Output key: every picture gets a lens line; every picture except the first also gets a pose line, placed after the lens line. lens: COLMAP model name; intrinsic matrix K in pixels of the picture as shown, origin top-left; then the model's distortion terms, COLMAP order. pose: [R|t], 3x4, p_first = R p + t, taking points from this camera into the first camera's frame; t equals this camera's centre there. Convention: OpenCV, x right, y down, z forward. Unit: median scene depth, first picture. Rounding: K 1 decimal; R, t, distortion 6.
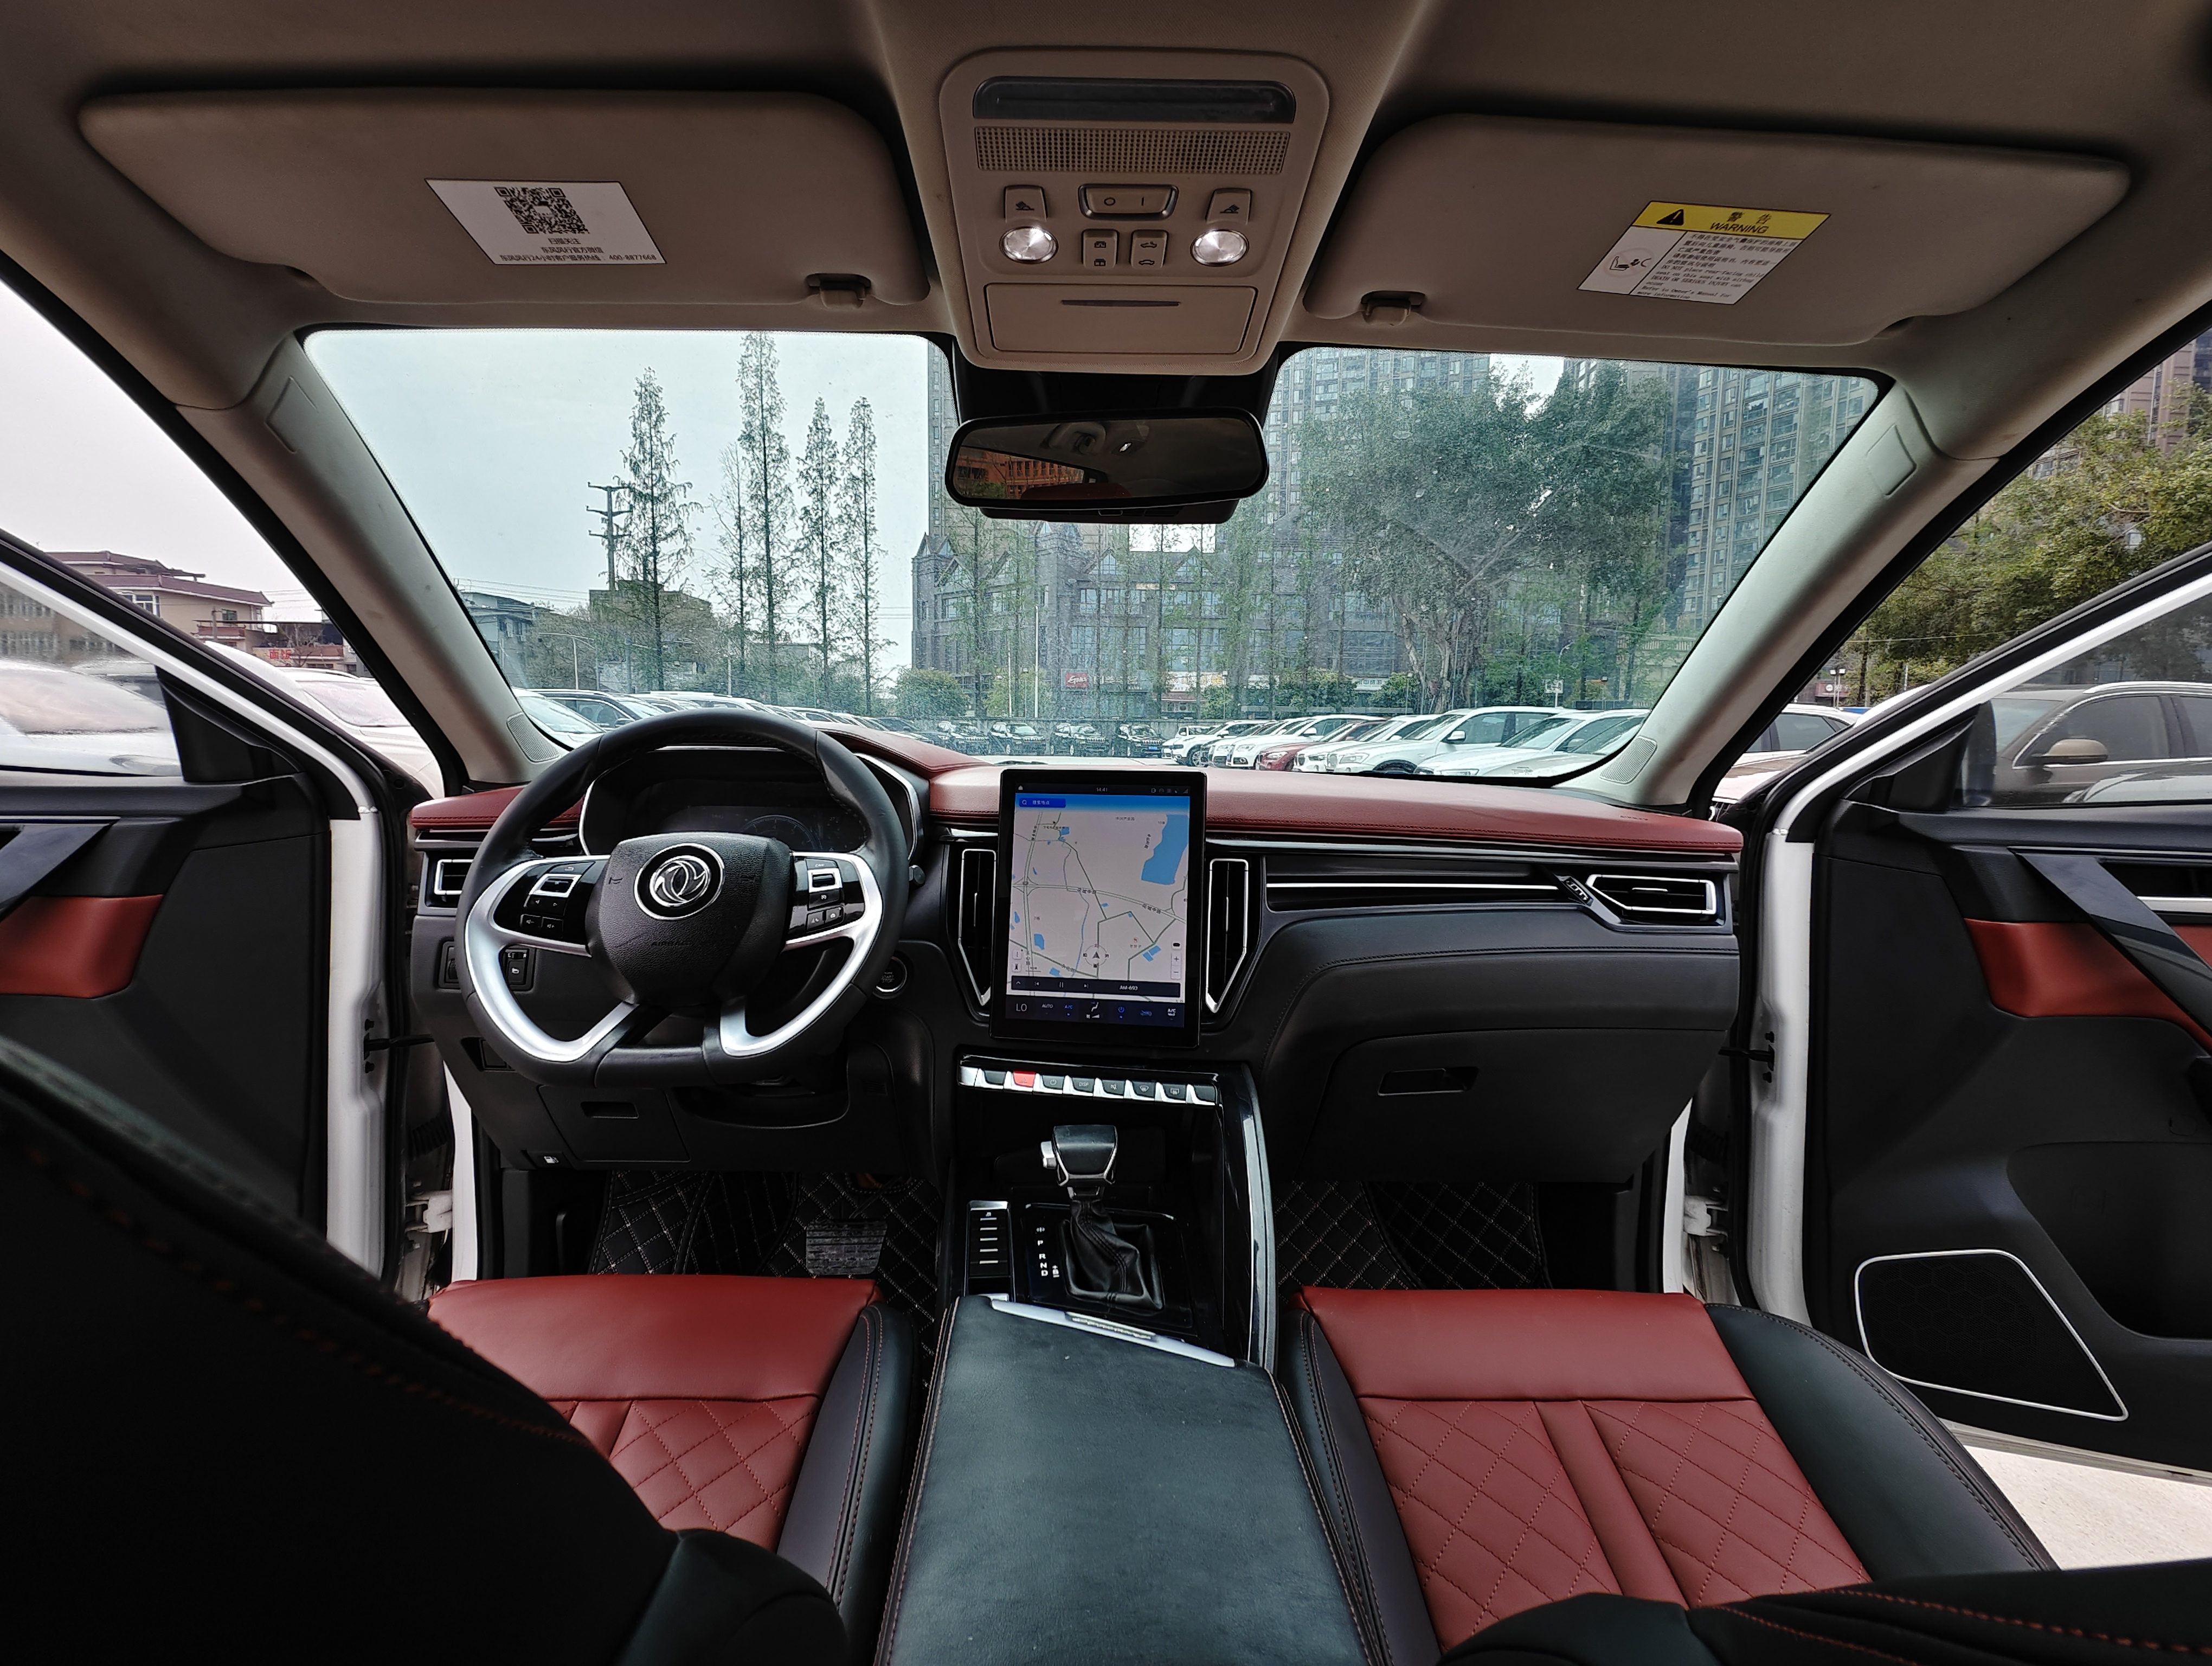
lens RADIAL K [[979.4, 0, 1089.4], [0, 979.4, 824.1], [0, 0, 1]] dist [0.002498, 0.001212]
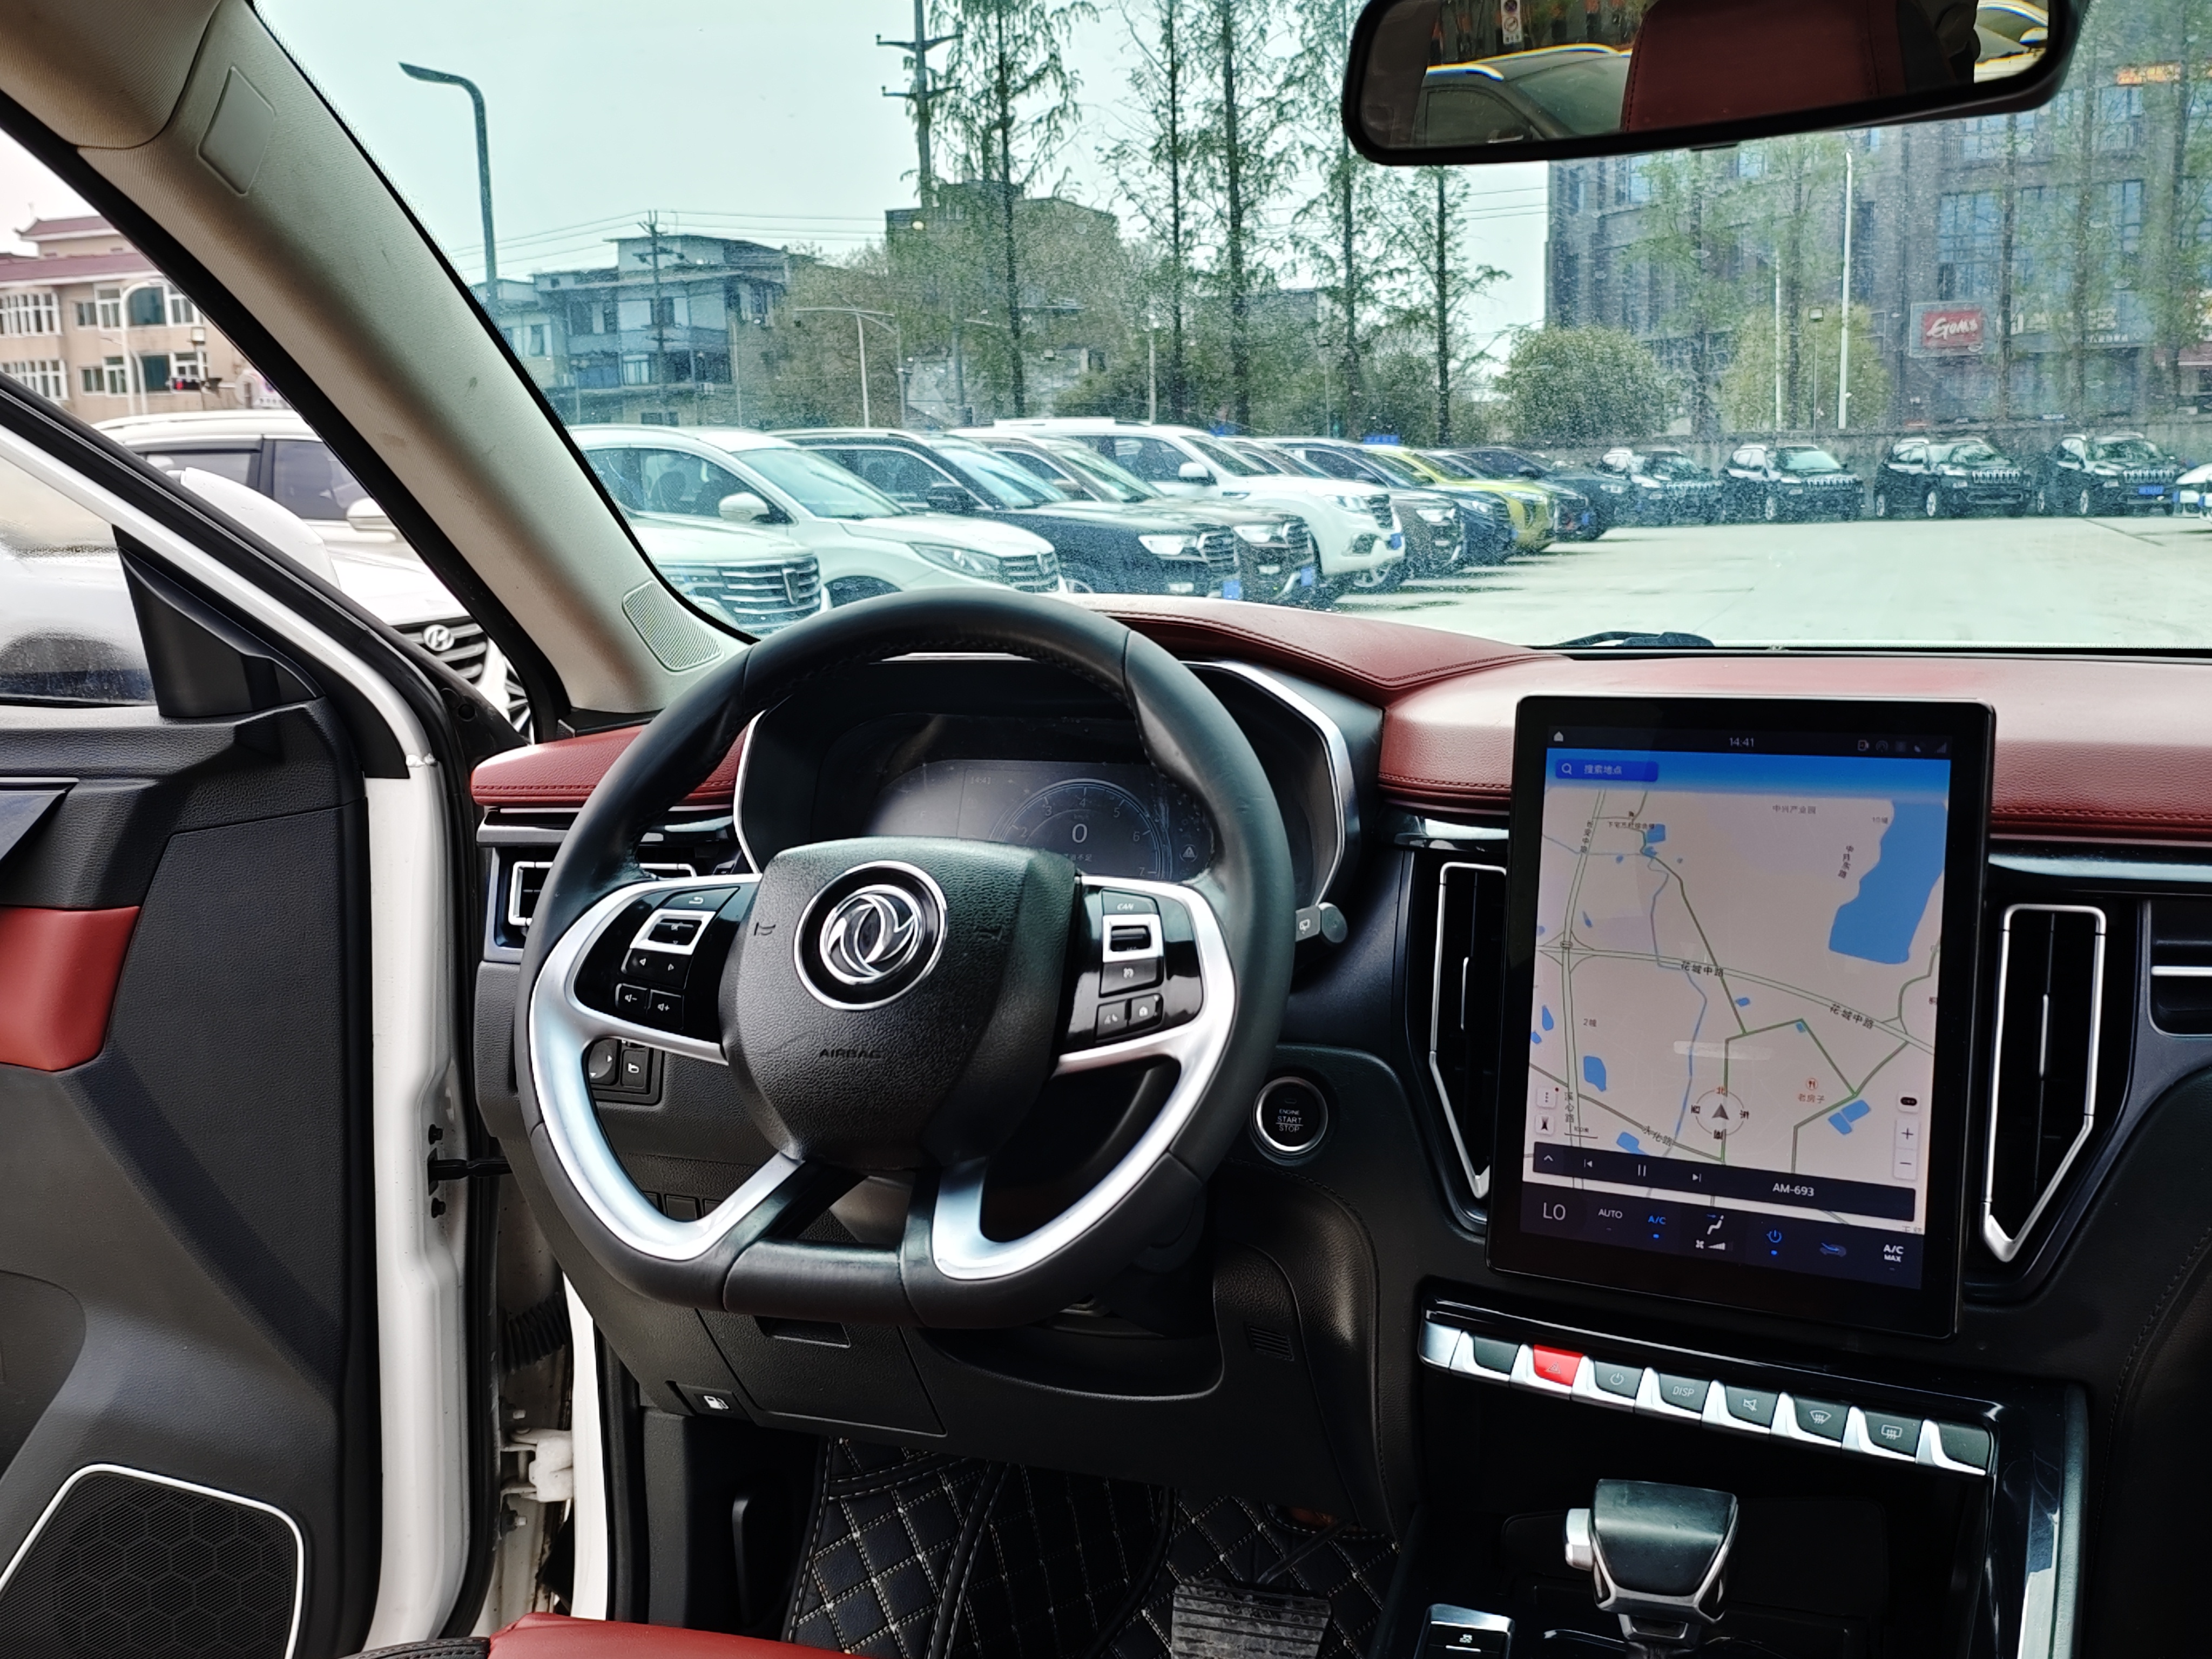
lens RADIAL K [[2196.3, 0, 1095.4], [0, 2196.3, 834.4], [0, 0, 1]] dist [0.033753, 0.000000]
pose [[0.928418, 0.017822, -0.371109, 0.007016], [0.007564, 0.997735, 0.066837, -0.003902], [0.371459, -0.064860, 0.926181, -0.002418]]
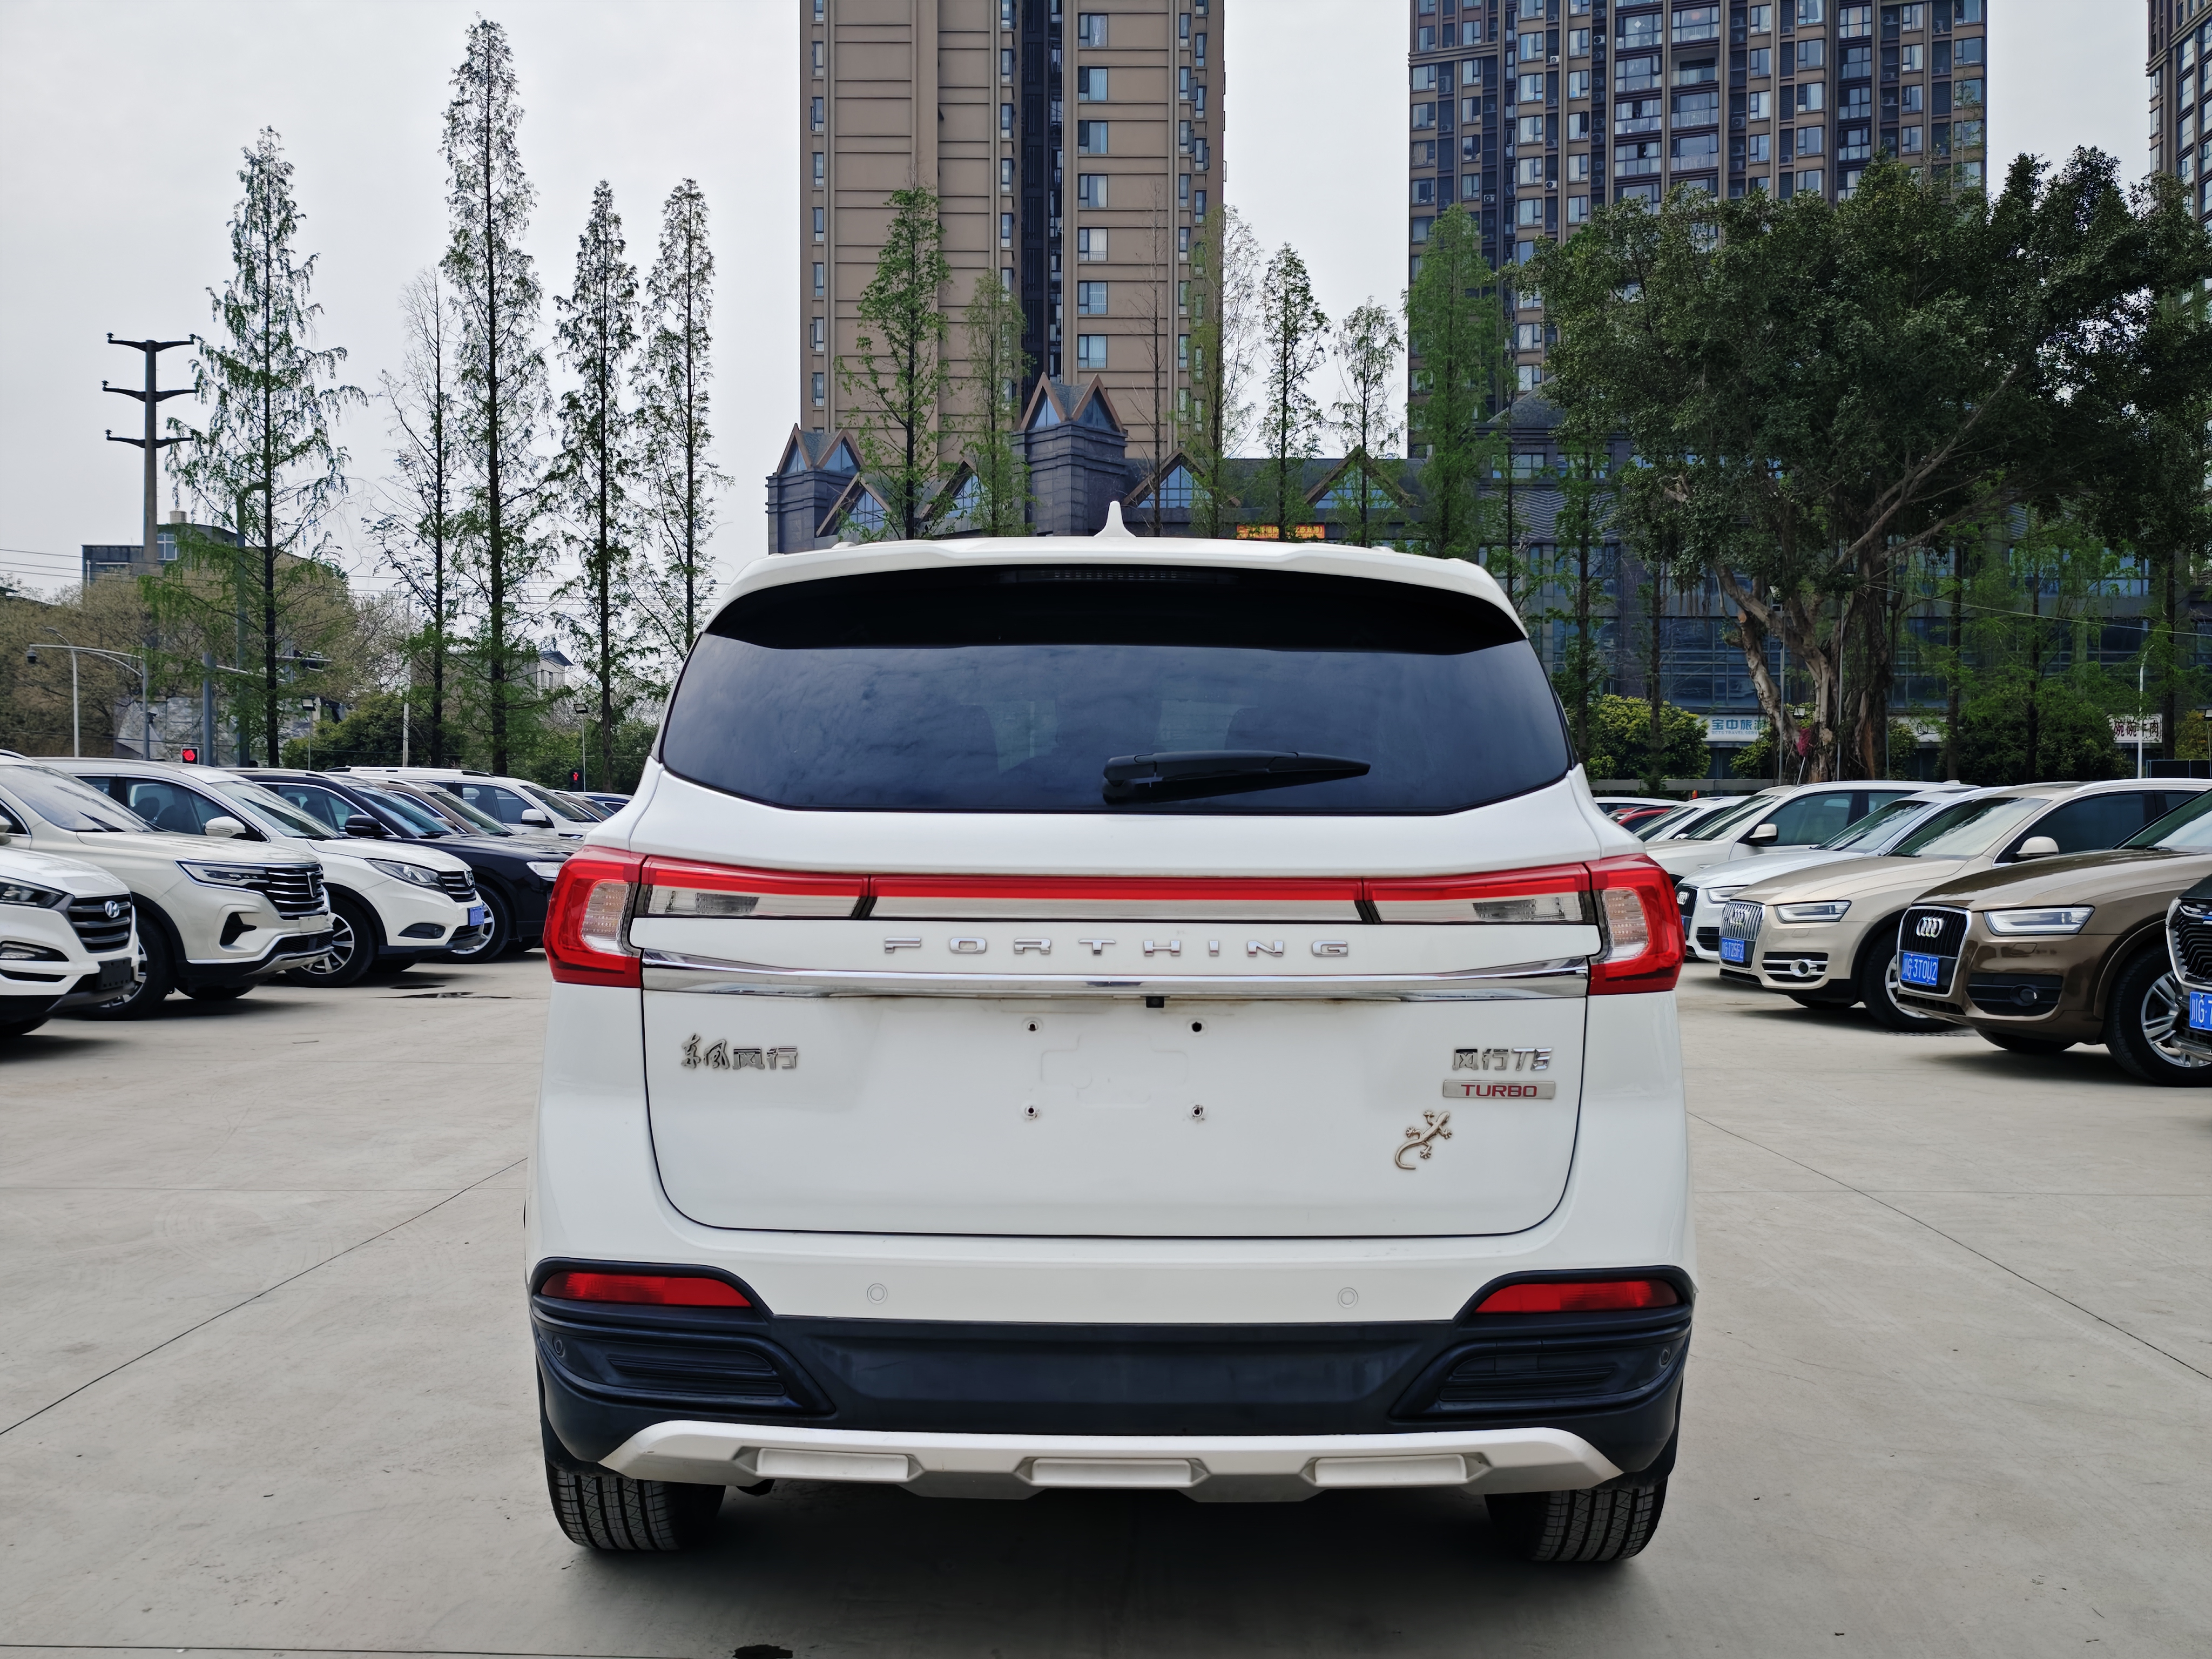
lens RADIAL K [[2196.3, 0, 1095.6], [0, 2196.3, 836.0], [0, 0, 1]] dist [0.033753, 0.000000]
pose [[0.999727, -0.007967, -0.021978, 0.007295], [0.005869, 0.995563, -0.093910, 0.031488], [0.022628, 0.093755, 0.995338, -0.300740]]
